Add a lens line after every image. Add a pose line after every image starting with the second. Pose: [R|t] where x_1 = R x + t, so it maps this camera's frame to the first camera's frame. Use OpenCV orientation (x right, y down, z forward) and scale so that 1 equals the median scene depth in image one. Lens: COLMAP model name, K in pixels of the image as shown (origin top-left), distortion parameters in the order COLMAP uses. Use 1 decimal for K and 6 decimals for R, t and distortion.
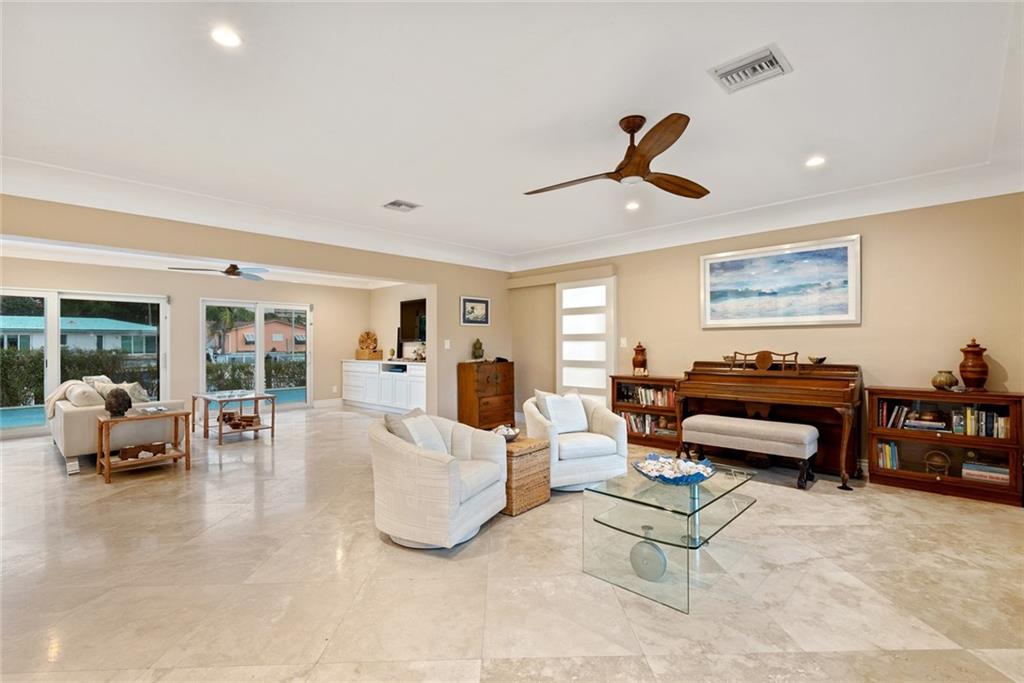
lens RADIAL K [[465.2, 0, 521.1], [0, 465.2, 343.0], [0, 0, 1]] dist [0.020010, -0.012768]
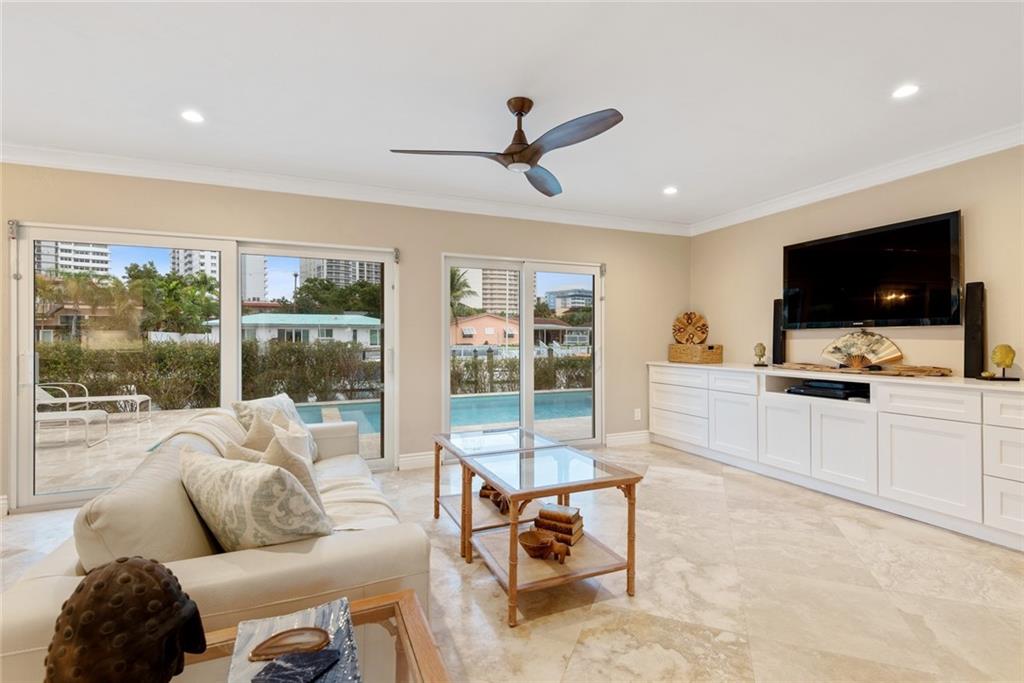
lens RADIAL K [[465.2, 0, 515.9], [0, 465.2, 338.5], [0, 0, 1]] dist [0.020010, -0.012768]
pose [[0.918617, 0.001636, -0.395146, -0.507182], [0.000091, 0.999991, 0.004351, 0.008209], [0.395149, -0.004033, 0.918608, 0.692694]]
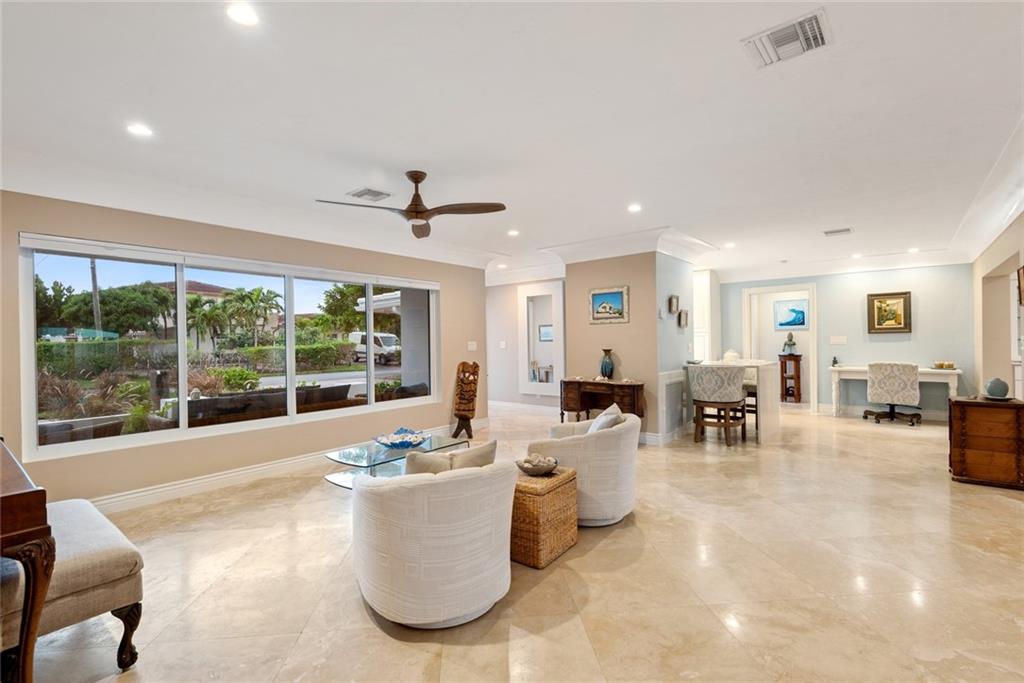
lens RADIAL K [[465.2, 0, 510.4], [0, 465.2, 341.4], [0, 0, 1]] dist [0.020010, -0.012768]
pose [[-0.997631, 0.018811, -0.066169, 0.037156], [0.019071, 0.999813, -0.003296, -0.010213], [0.066095, -0.004550, -0.997803, 1.124026]]
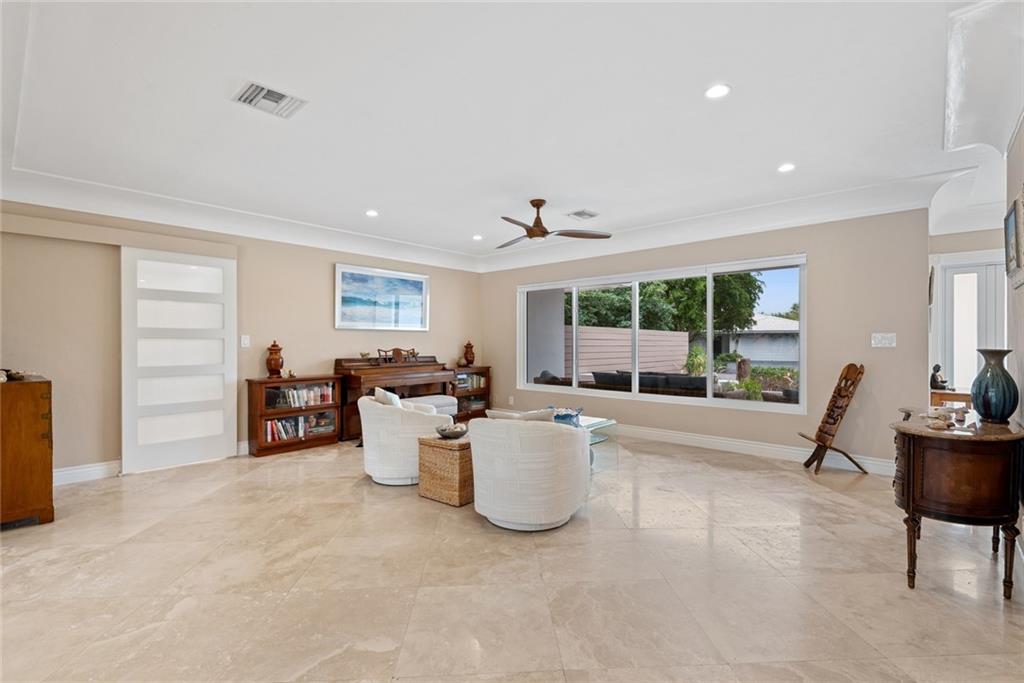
lens RADIAL K [[465.2, 0, 509.6], [0, 465.2, 339.5], [0, 0, 1]] dist [0.020010, -0.012768]
pose [[-0.021156, 0.011248, 0.999713, -0.660858], [-0.002121, 0.999934, -0.011295, 0.005190], [-0.999774, -0.002360, -0.021131, 0.559485]]
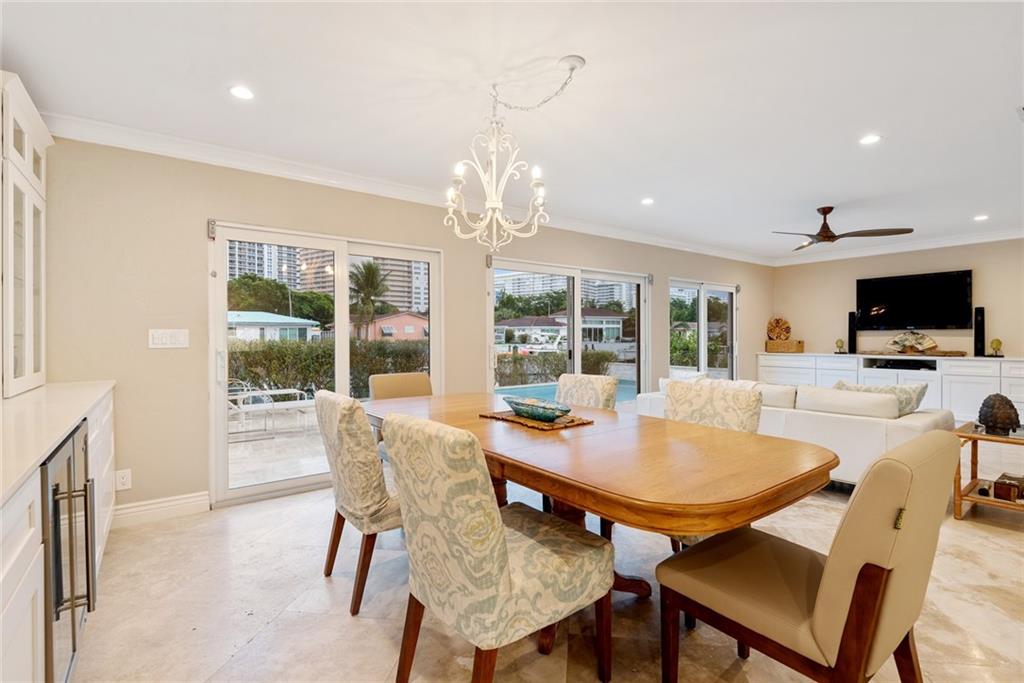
lens RADIAL K [[468.9, 0, 513.8], [0, 468.9, 337.0], [0, 0, 1]] dist [-0.003293, -0.004575]
pose [[0.985264, 0.000982, -0.171035, -1.094833], [-0.000221, 0.999990, 0.004470, 0.008371], [0.171038, -0.004366, 0.985255, 0.183163]]
